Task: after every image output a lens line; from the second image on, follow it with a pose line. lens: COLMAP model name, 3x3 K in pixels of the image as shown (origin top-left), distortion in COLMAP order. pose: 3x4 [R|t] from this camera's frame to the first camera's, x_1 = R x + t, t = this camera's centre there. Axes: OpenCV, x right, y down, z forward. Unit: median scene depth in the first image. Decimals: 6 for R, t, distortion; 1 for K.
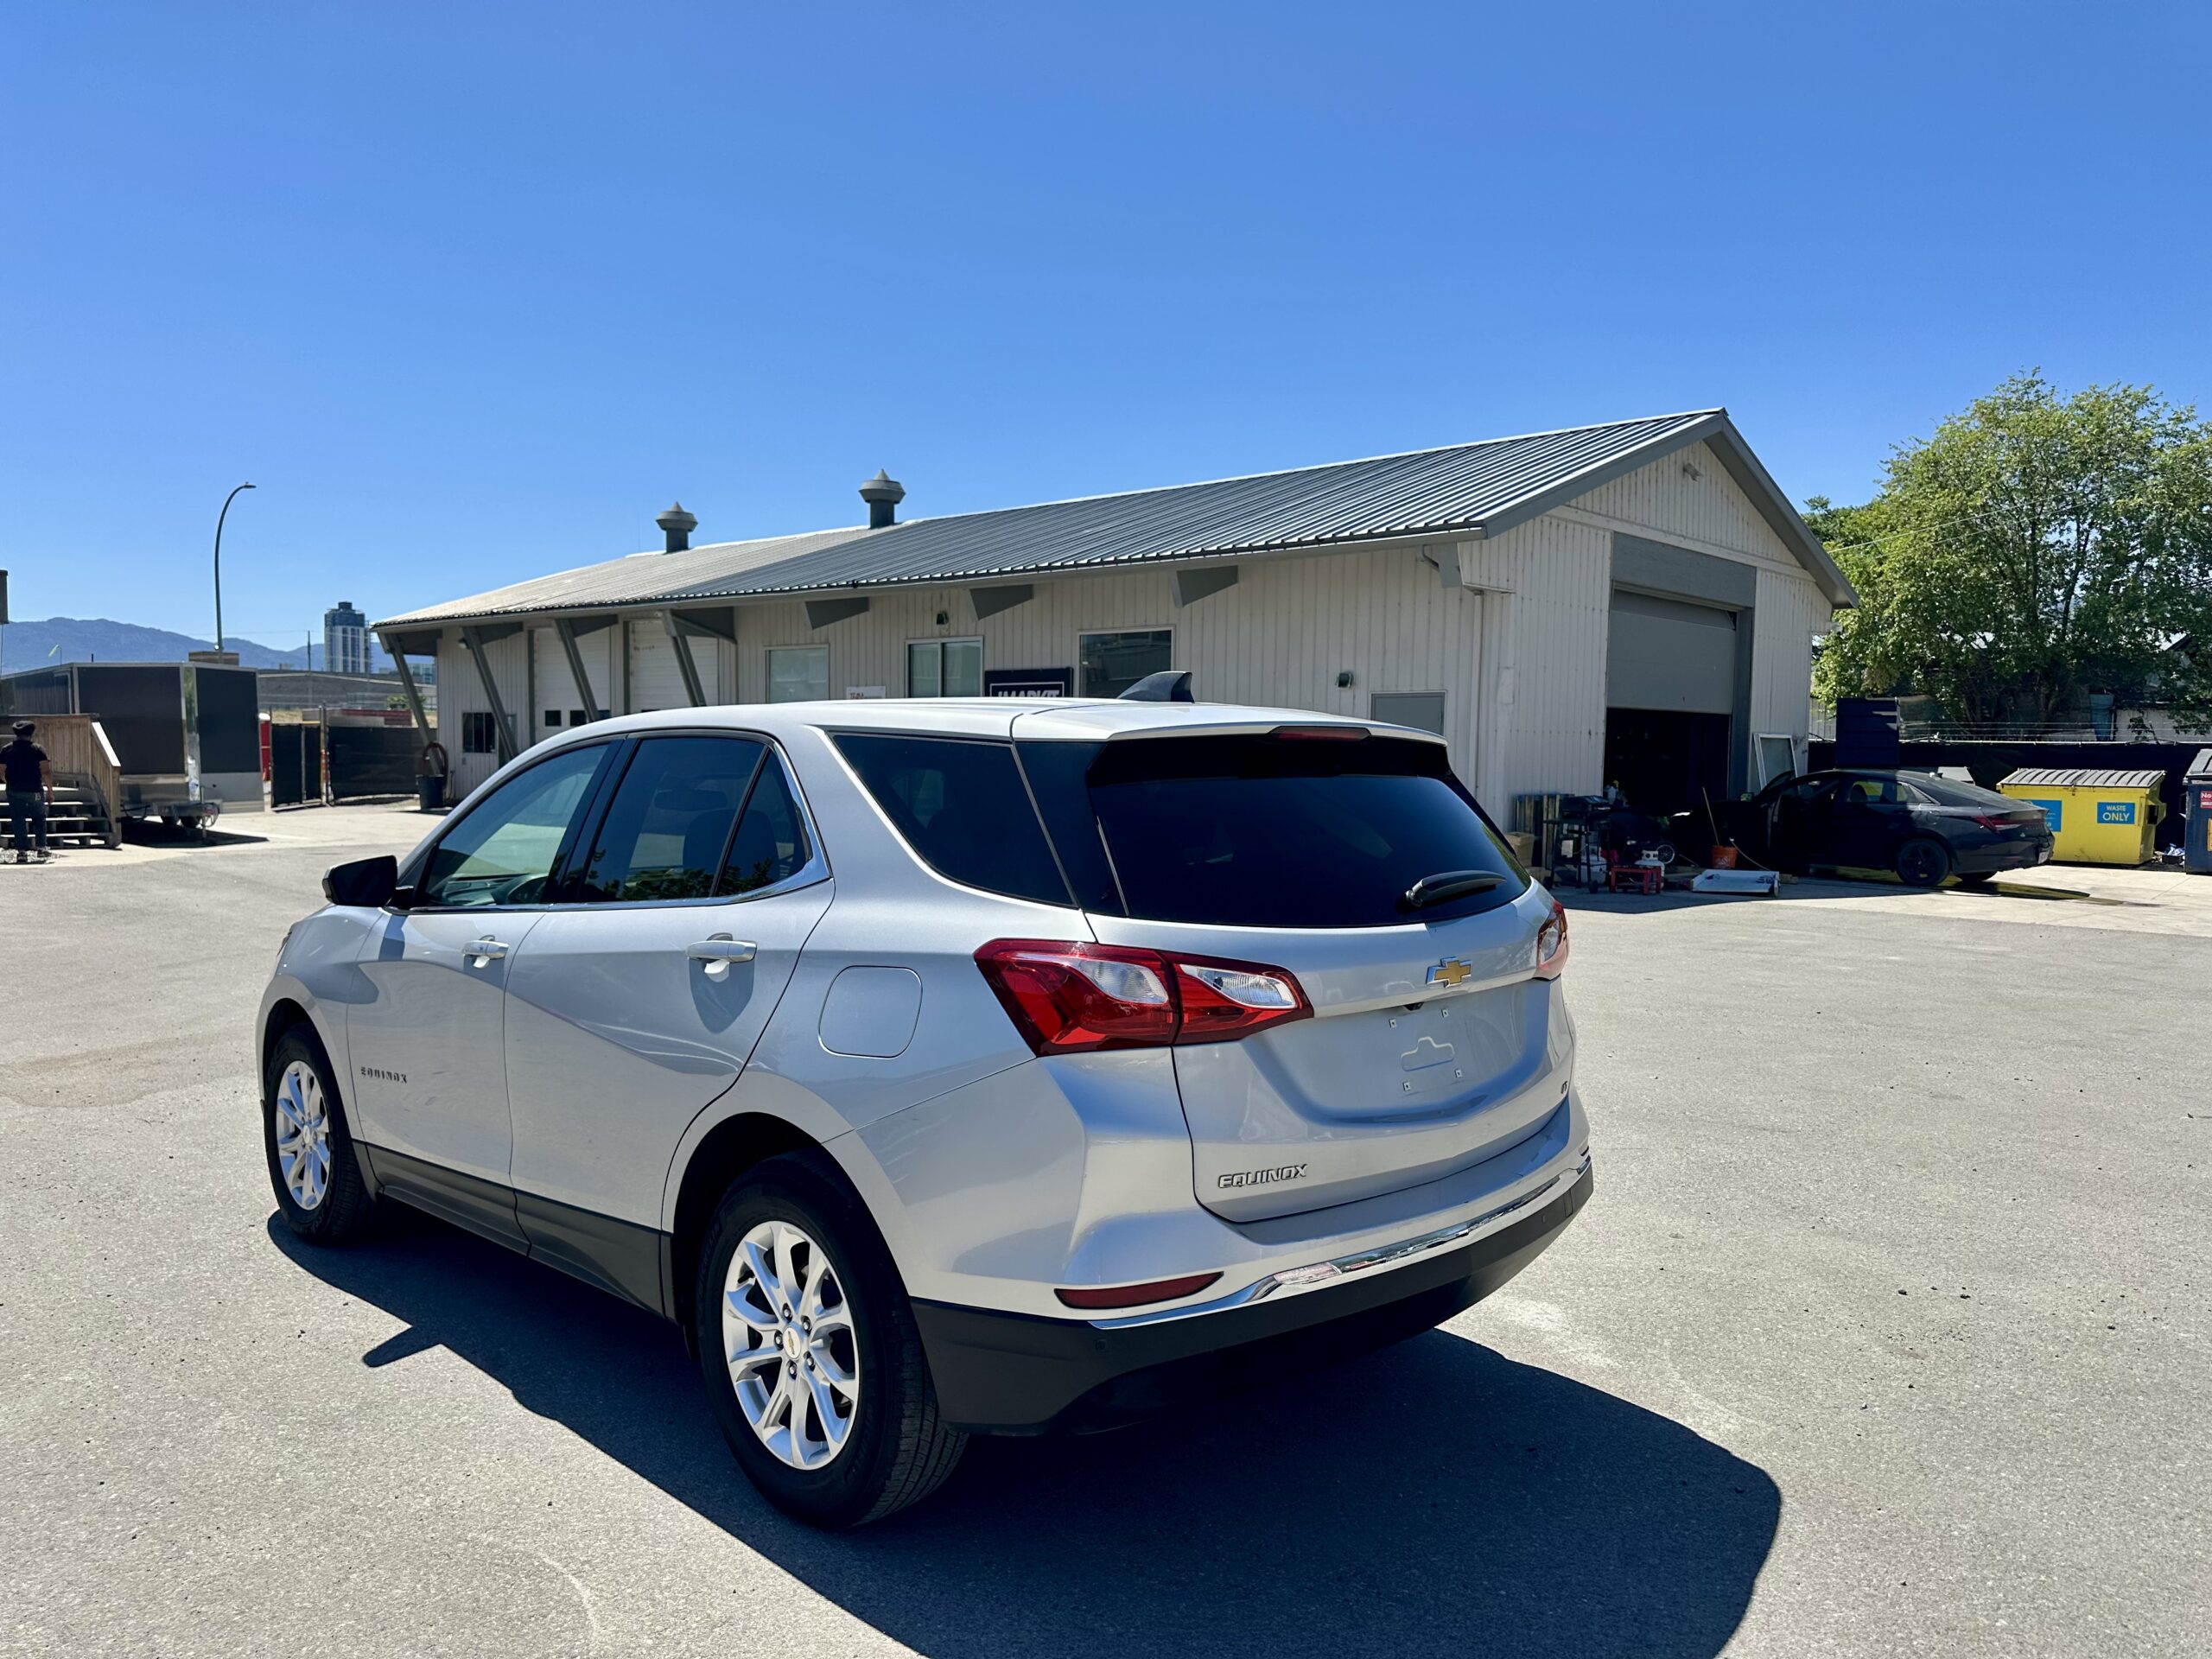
lens RADIAL K [[1552.3, 0, 1116.9], [0, 1552.3, 841.2], [0, 0, 1]] dist [0.100745, -0.136057]
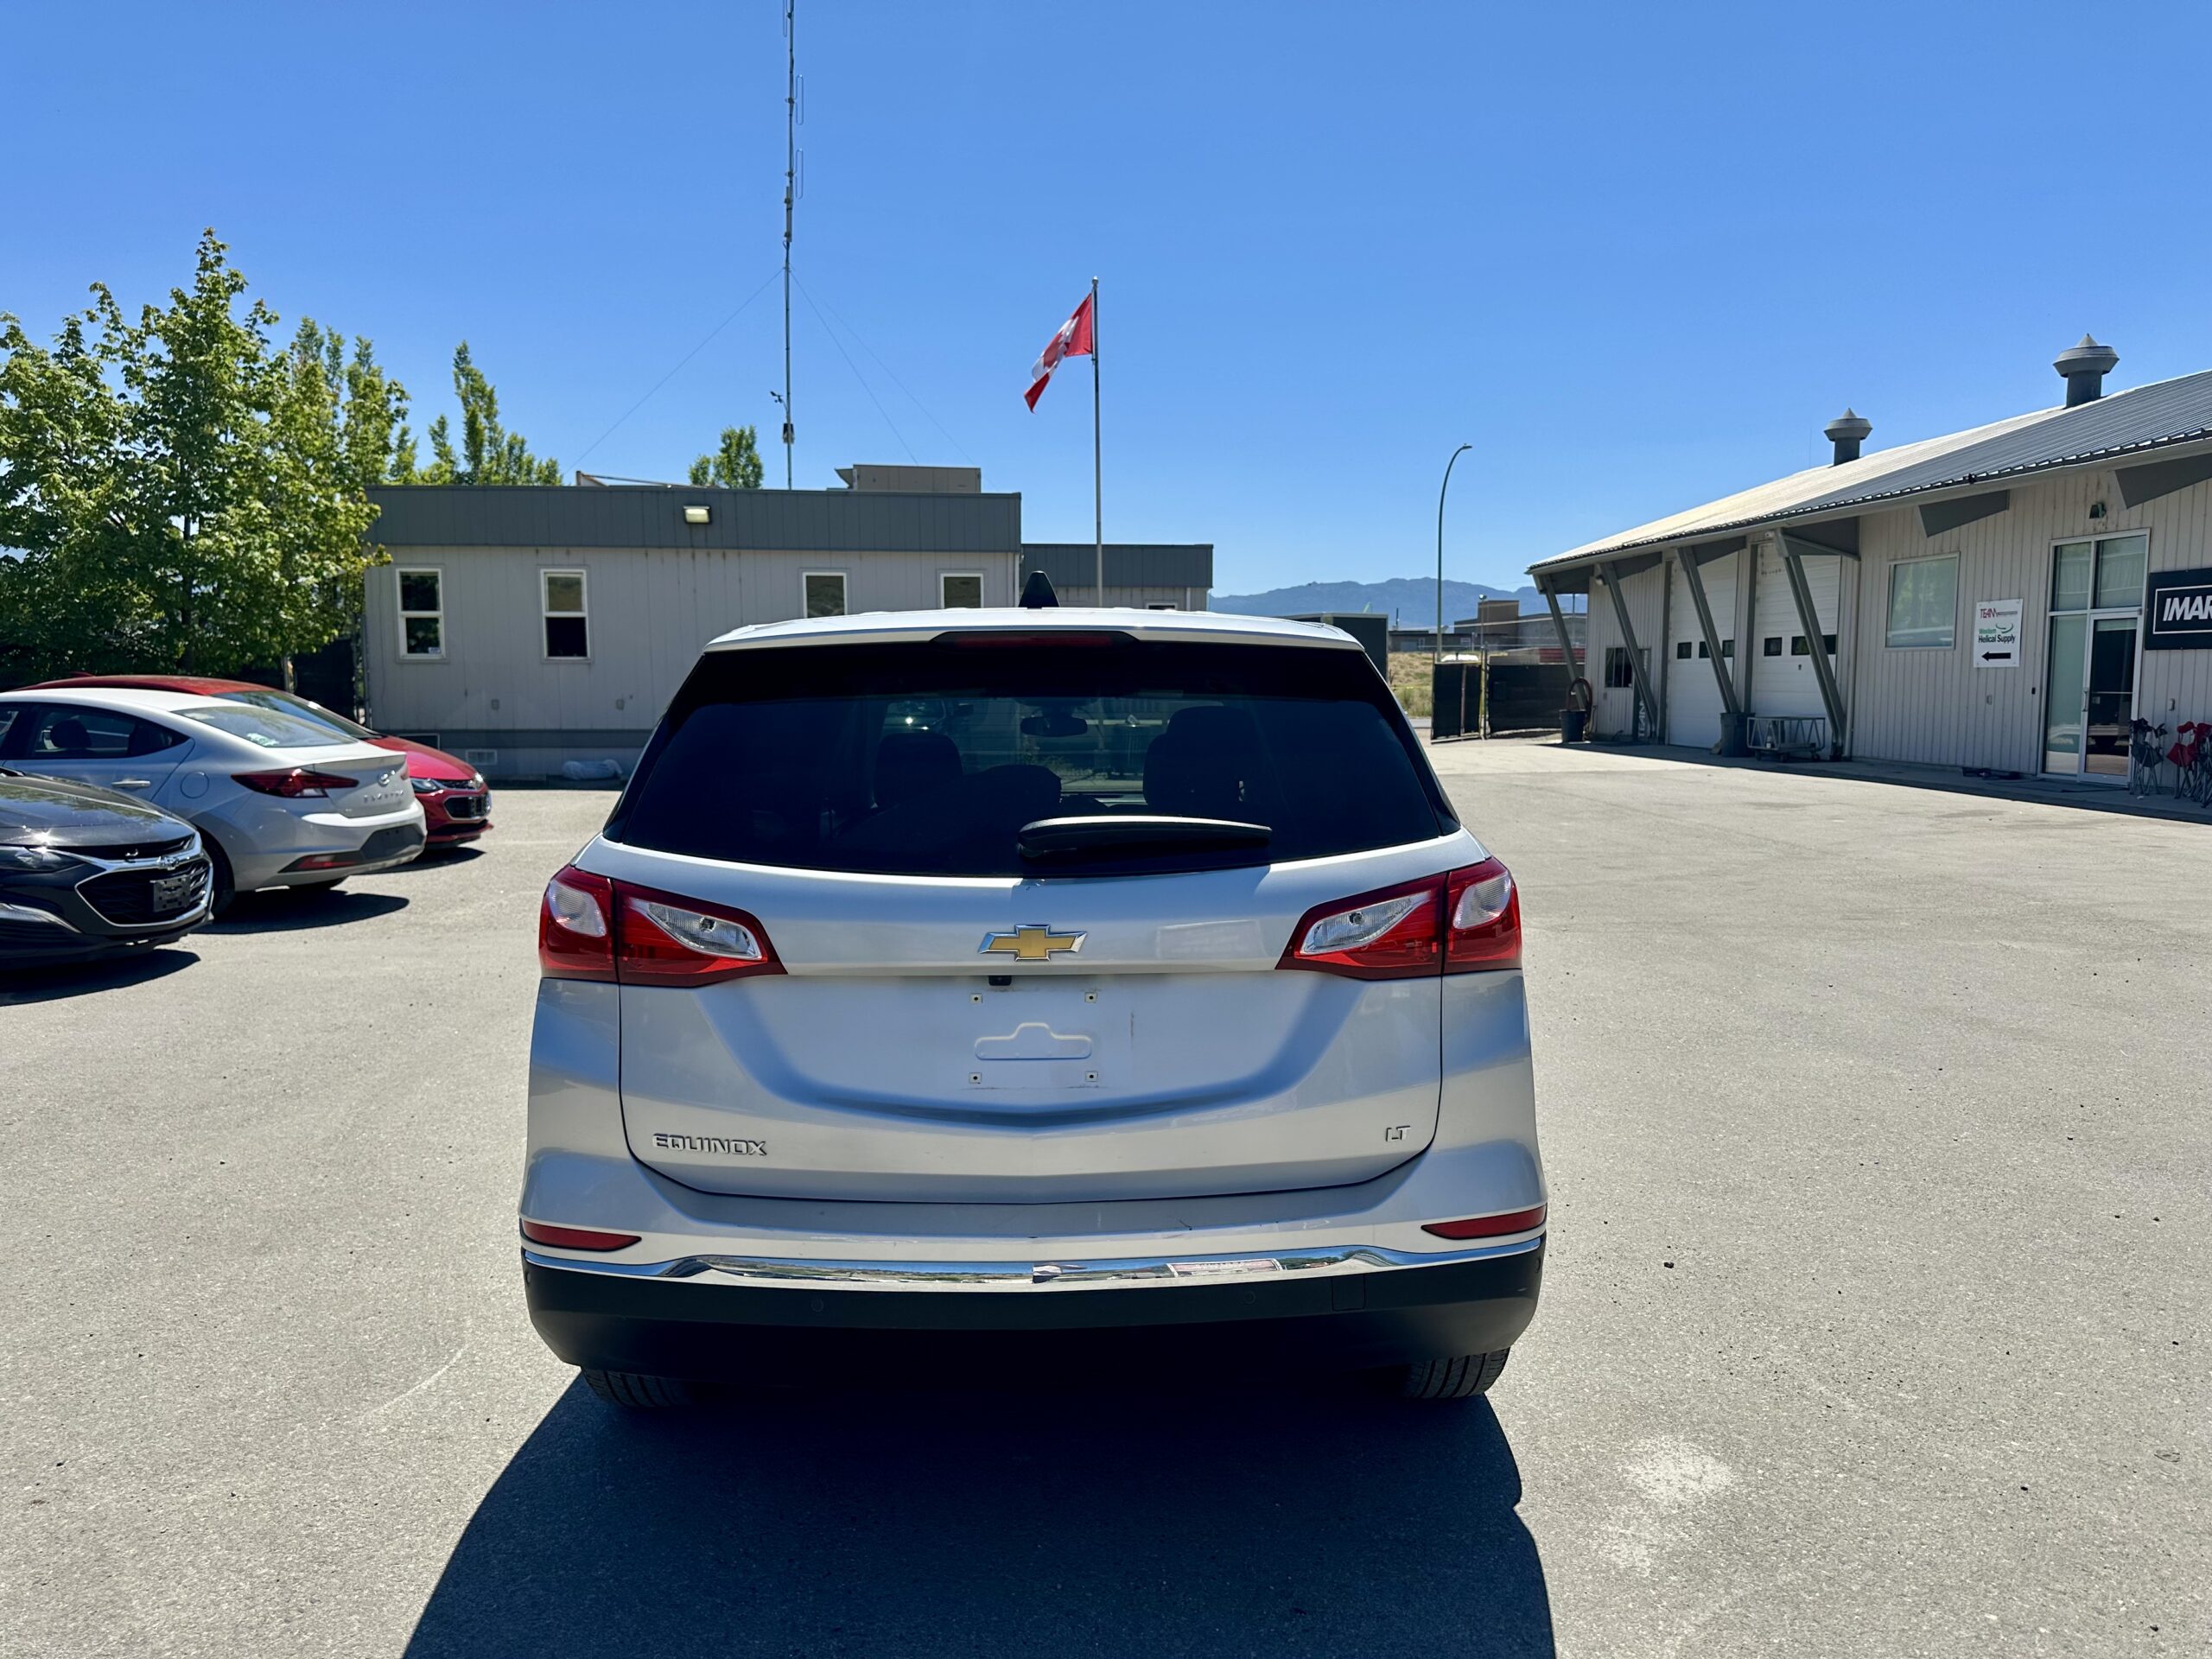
lens RADIAL K [[1566.7, 0, 1100.2], [0, 1566.7, 843.6], [0, 0, 1]] dist [0.054729, -0.079183]
pose [[0.718149, 0.057289, -0.693528, 0.114317], [-0.028108, 0.998180, 0.053349, -0.001186], [0.695322, -0.018819, 0.718452, 0.068704]]
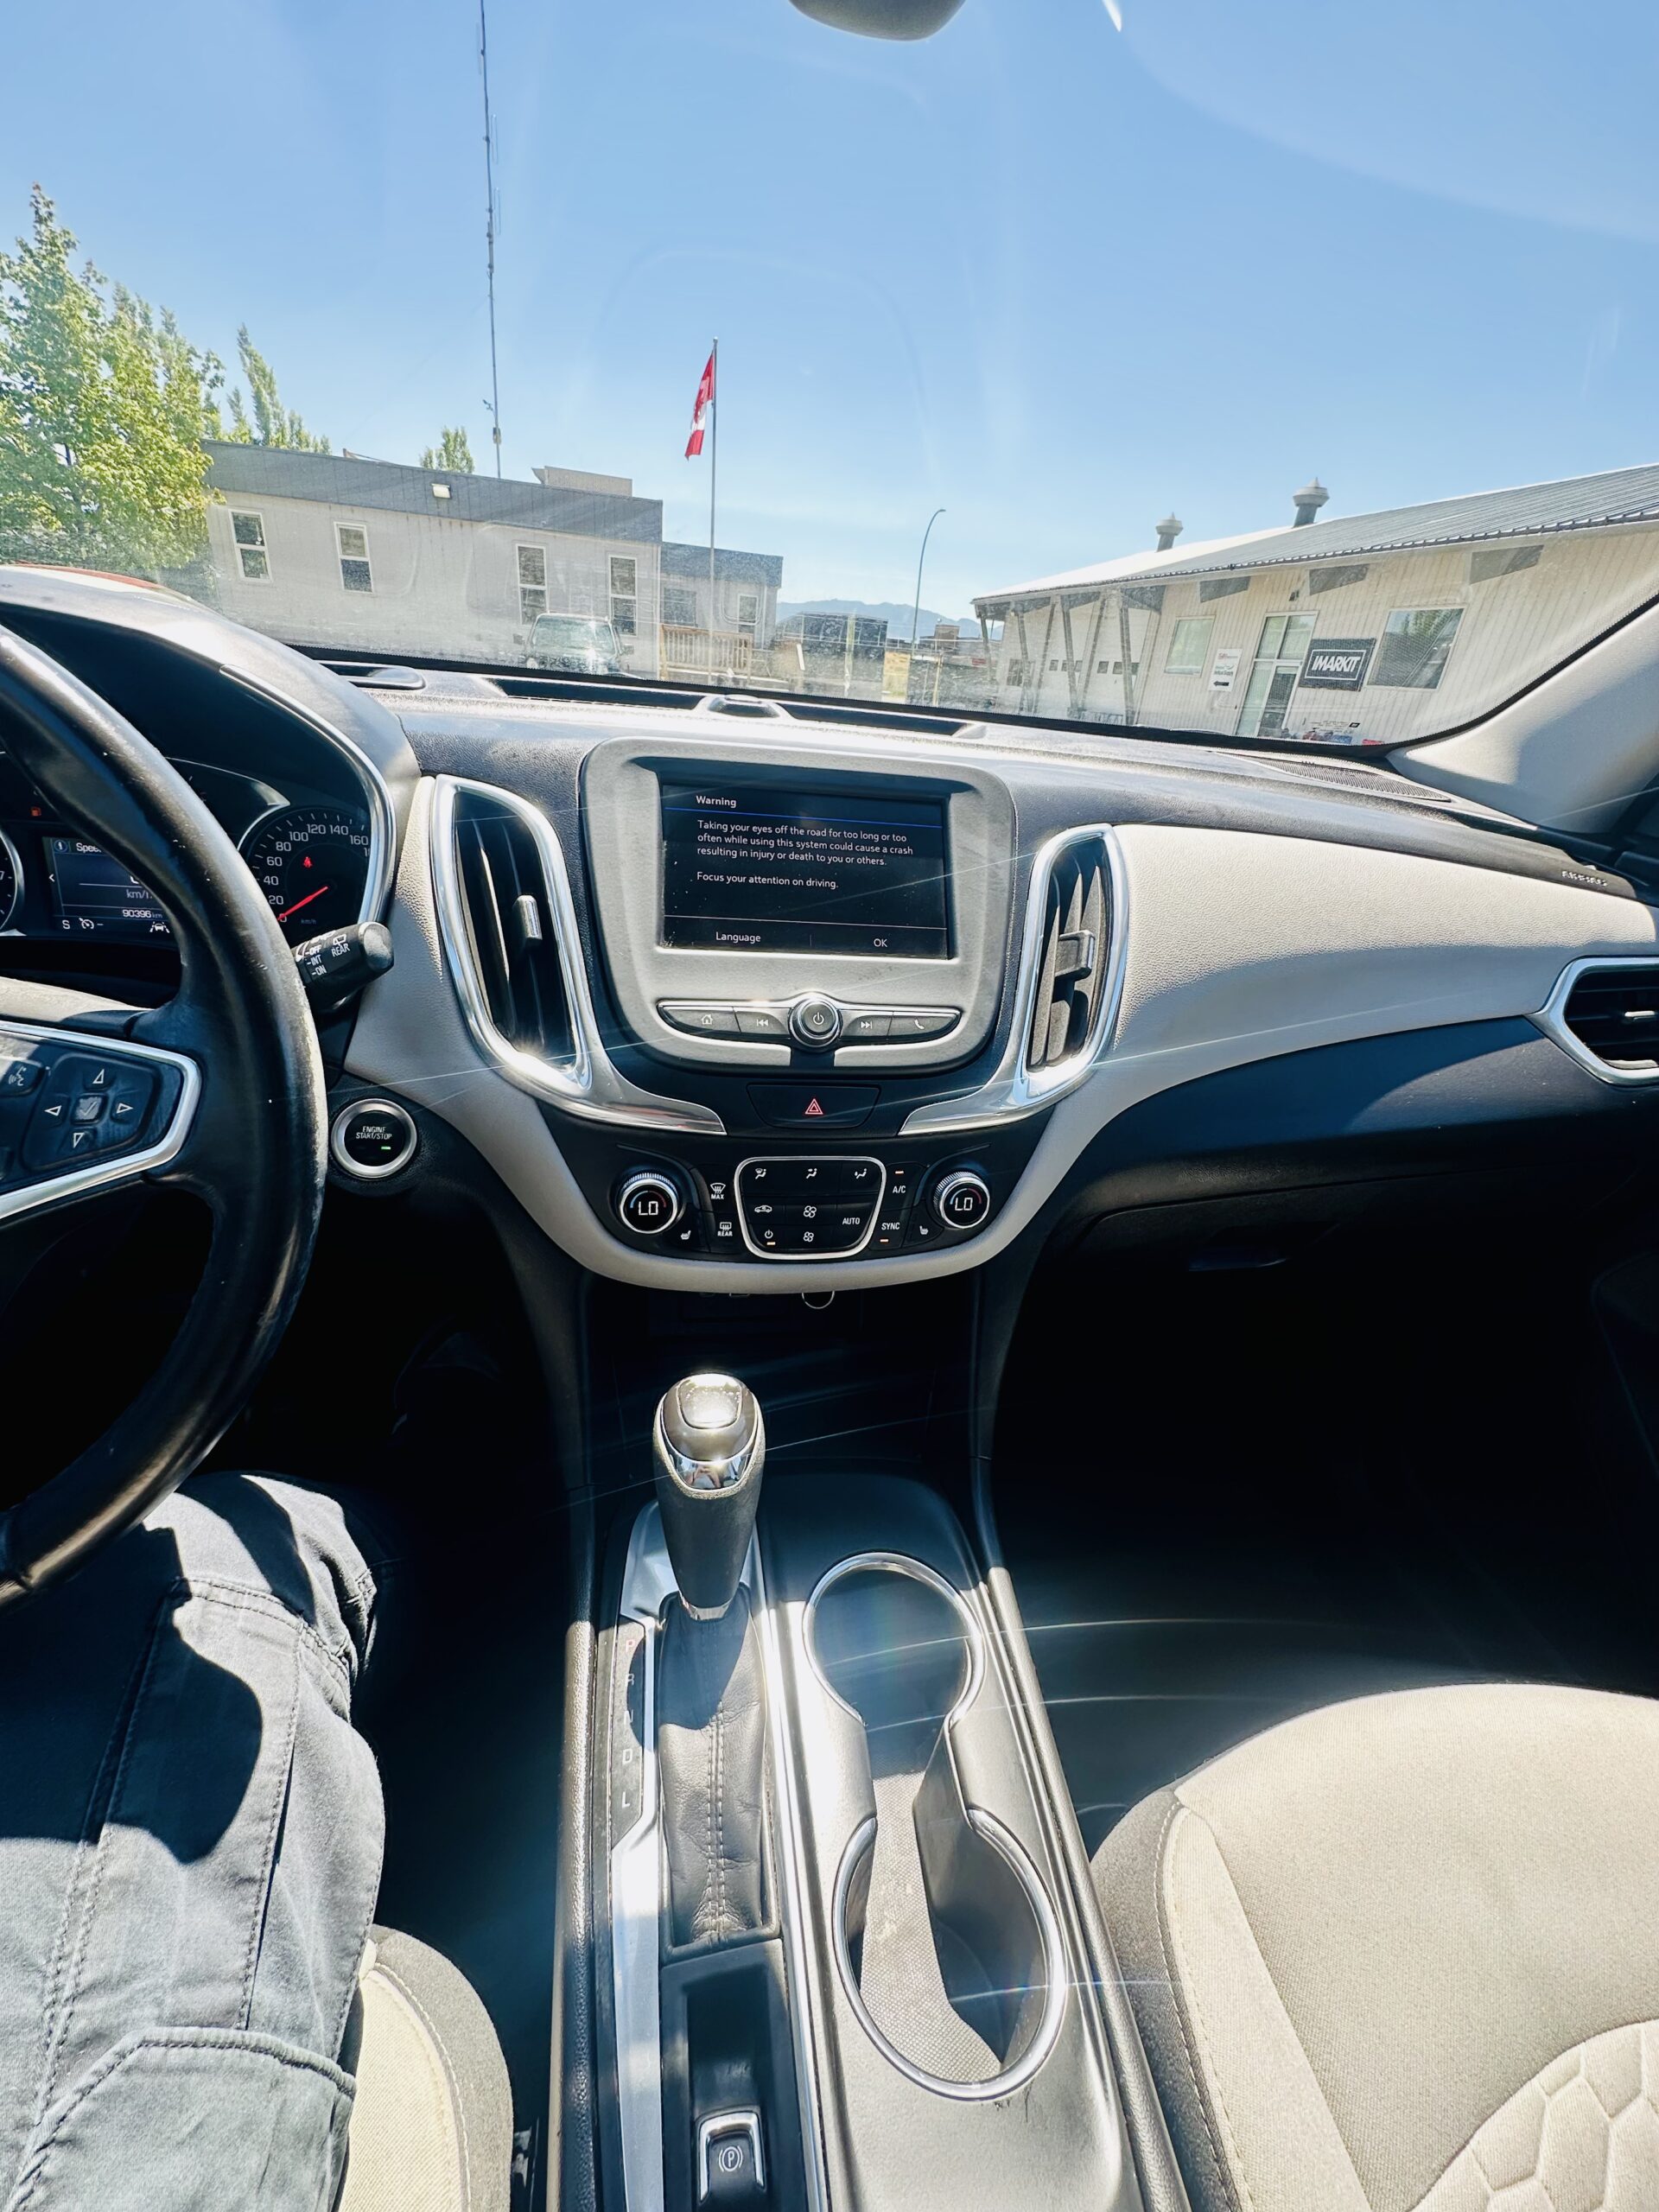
lens RADIAL K [[884.8, 0, 829.5], [0, 884.8, 1106.0], [0, 0, 1]] dist [-0.005061, 0.000793]
pose [[0.801474, 0.317983, -0.506485, 0.122474], [-0.113315, 0.912328, 0.393468, 0.011608], [0.587196, -0.257962, 0.767239, 0.038660]]
